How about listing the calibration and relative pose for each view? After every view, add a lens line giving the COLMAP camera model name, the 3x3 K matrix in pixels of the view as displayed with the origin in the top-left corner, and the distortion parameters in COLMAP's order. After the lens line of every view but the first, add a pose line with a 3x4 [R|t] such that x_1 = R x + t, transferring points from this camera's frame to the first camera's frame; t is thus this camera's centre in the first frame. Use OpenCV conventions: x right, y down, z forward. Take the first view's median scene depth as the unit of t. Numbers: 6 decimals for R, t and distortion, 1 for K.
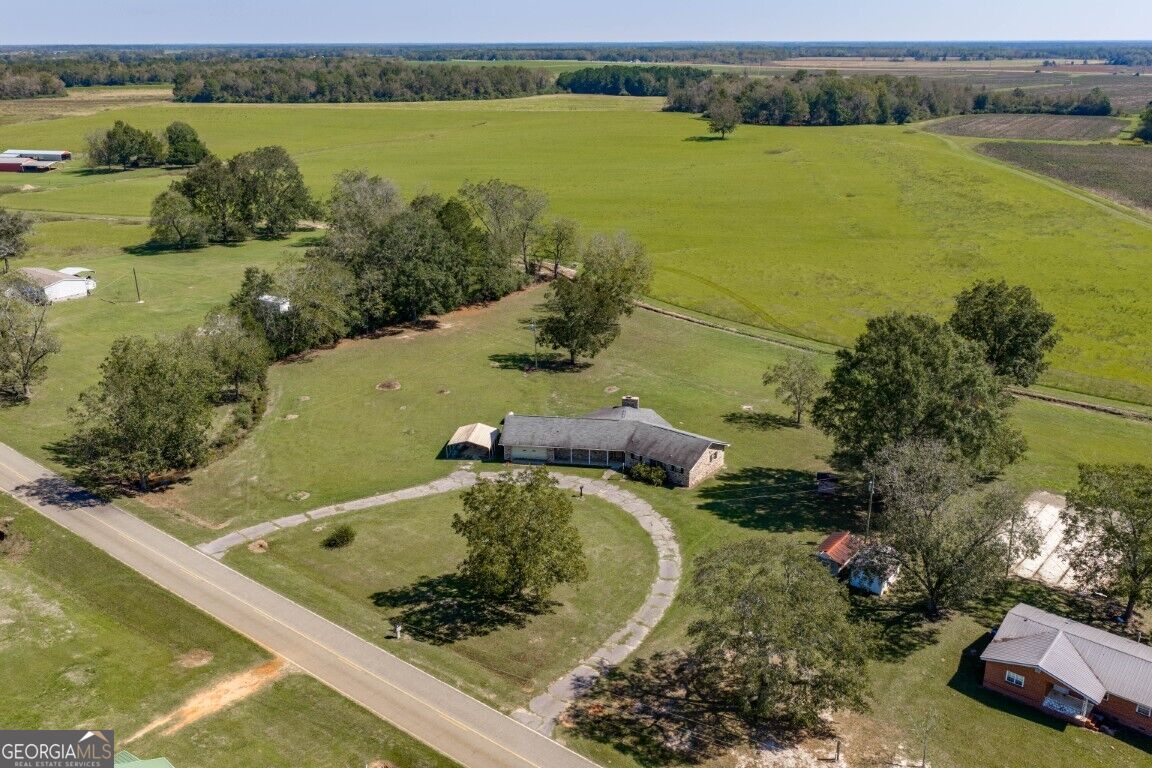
lens RADIAL K [[952.5, 0, 578.9], [0, 952.5, 381.3], [0, 0, 1]] dist [0.023328, -0.033124]
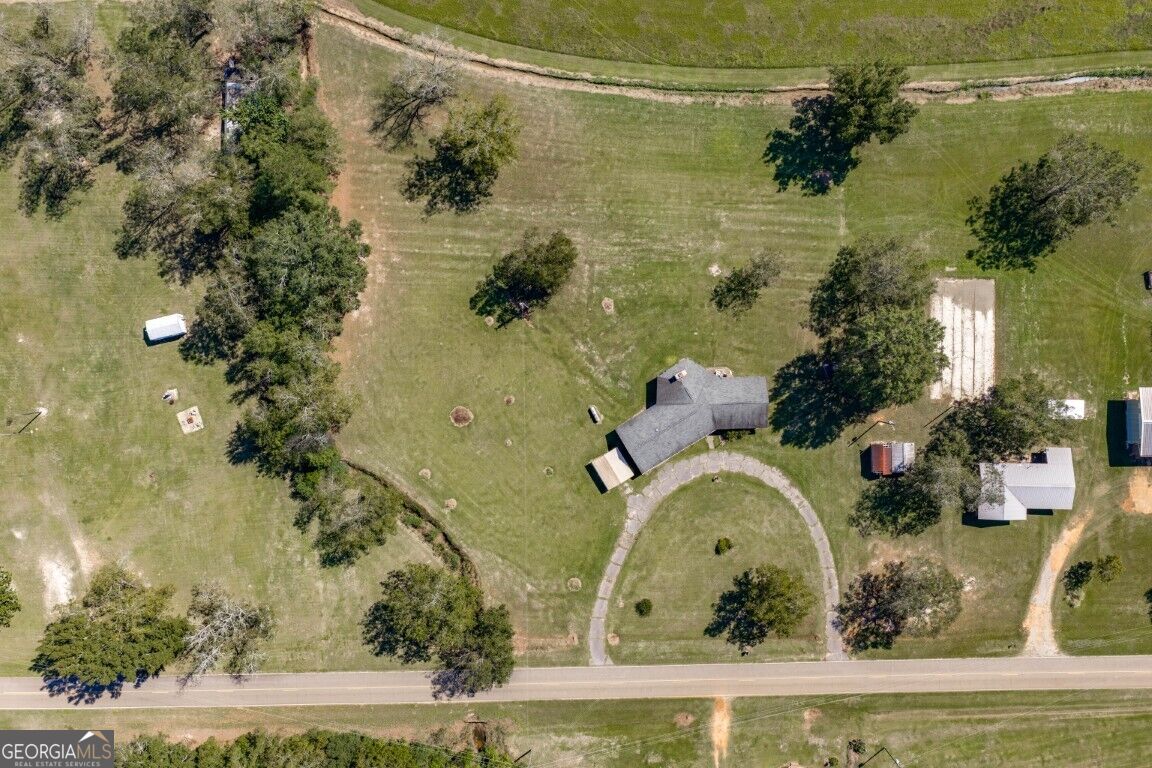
lens RADIAL K [[952.5, 0, 578.9], [0, 952.5, 381.3], [0, 0, 1]] dist [0.023328, -0.033124]
pose [[0.774379, -0.632689, -0.006489, -0.079419], [0.220256, 0.259940, 0.940169, -1.838773], [-0.593148, -0.729476, 0.340646, 0.884223]]
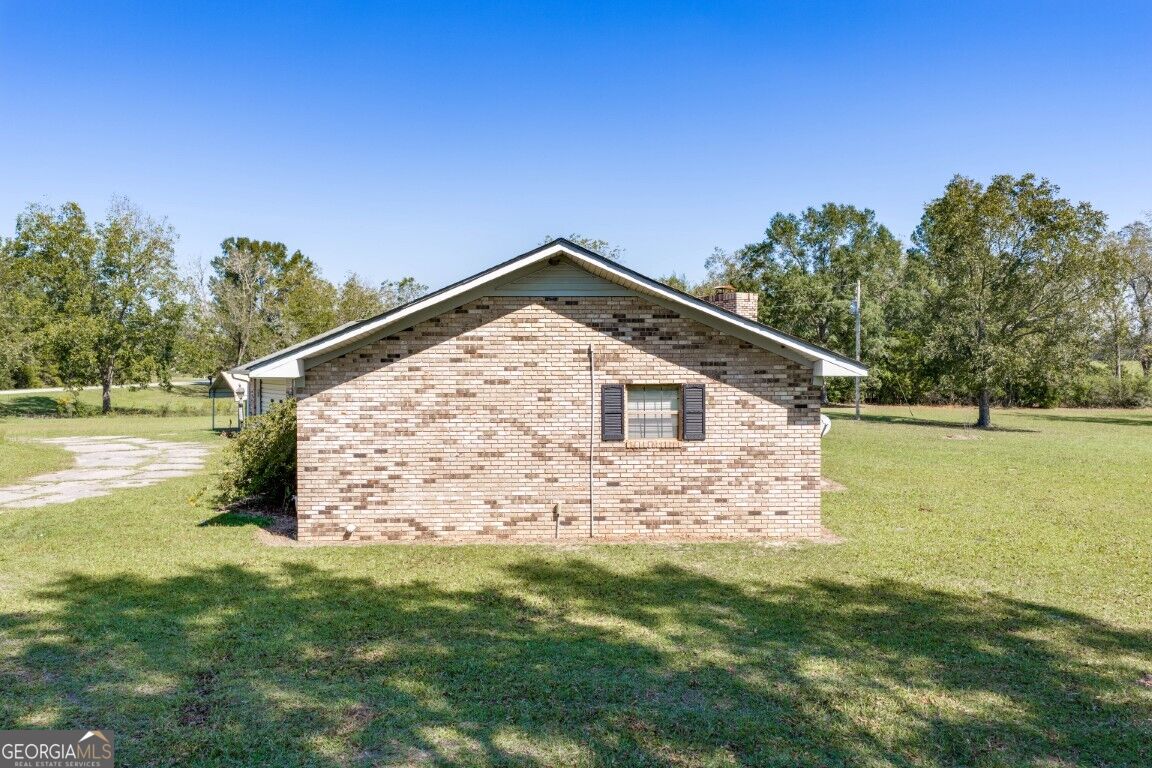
lens RADIAL K [[952.5, 0, 578.9], [0, 952.5, 381.3], [0, 0, 1]] dist [0.023328, -0.033124]
pose [[0.636798, 0.011646, -0.770942, 0.306868], [-0.261183, 0.944029, -0.201477, 0.136468], [0.725445, 0.329658, 0.604198, 1.196167]]
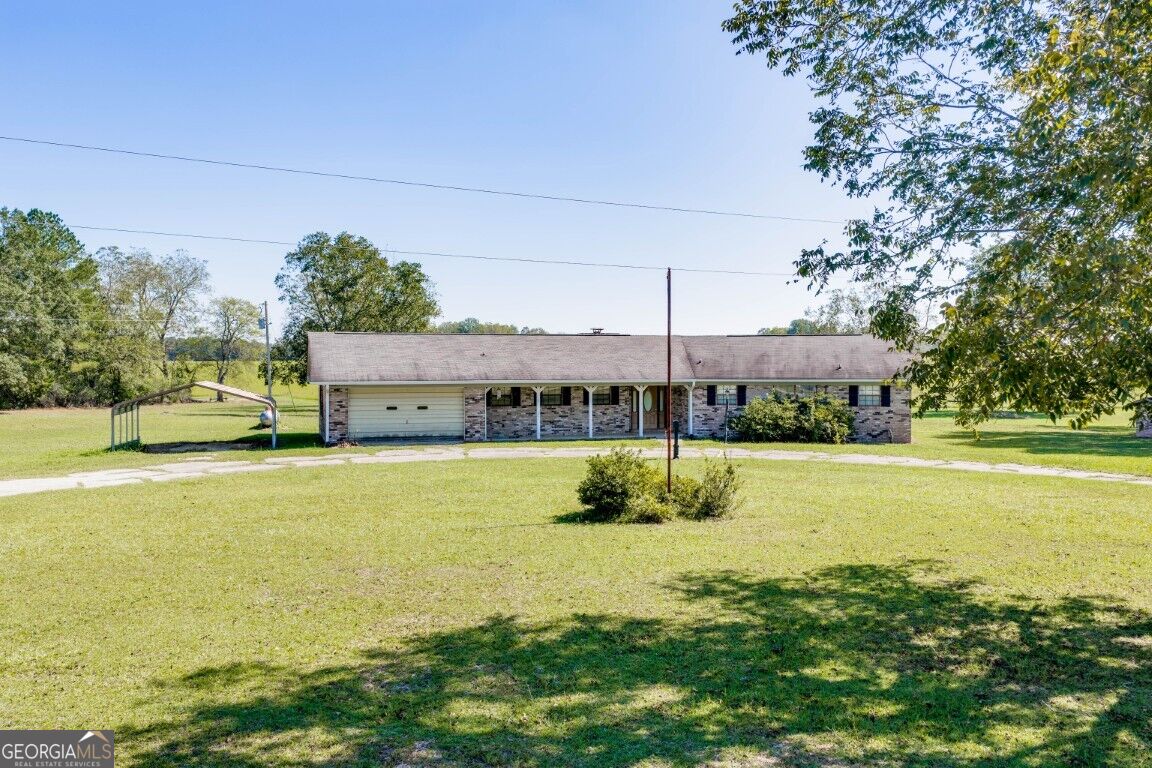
lens RADIAL K [[952.5, 0, 578.9], [0, 952.5, 381.3], [0, 0, 1]] dist [0.023328, -0.033124]
pose [[0.907141, -0.004296, 0.420806, -0.179745], [0.140916, 0.945322, -0.294125, 0.223323], [-0.396533, 0.326111, 0.858145, 0.942348]]
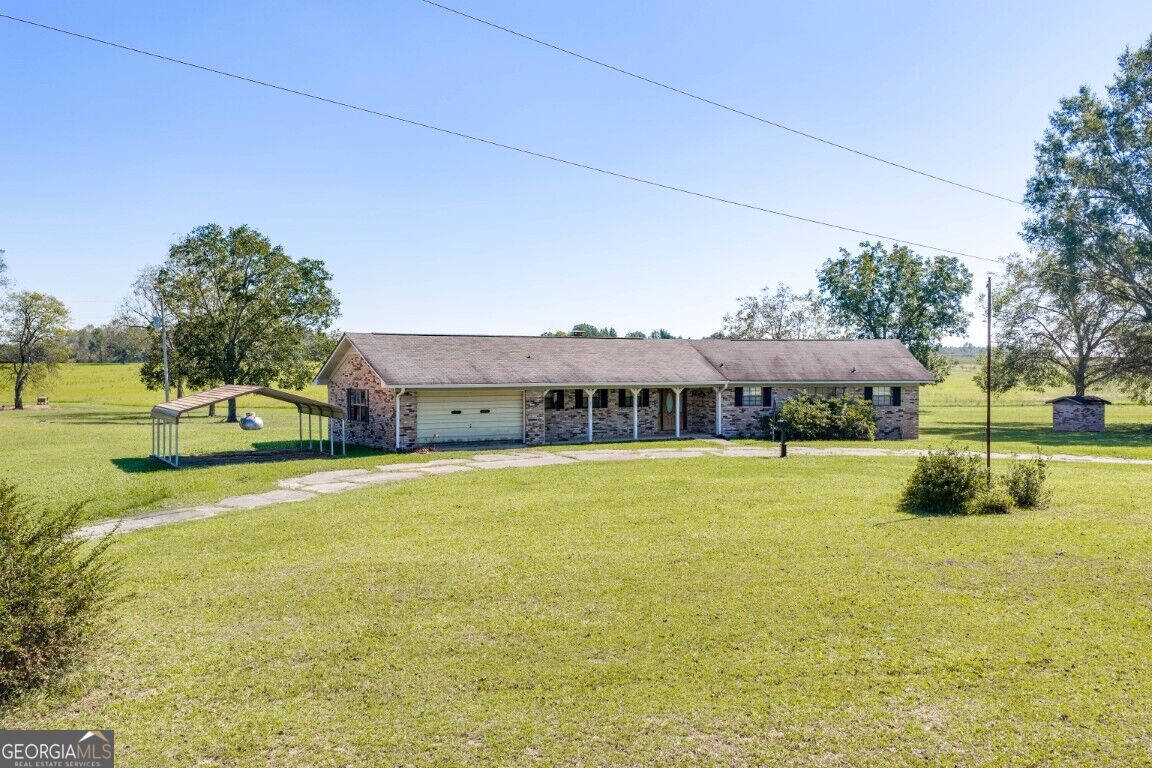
lens RADIAL K [[952.5, 0, 578.9], [0, 952.5, 381.3], [0, 0, 1]] dist [0.023328, -0.033124]
pose [[0.775749, -0.005205, 0.631020, -0.295103], [0.212389, 0.943780, -0.253318, 0.200680], [-0.594226, 0.330533, 0.733242, 1.006906]]
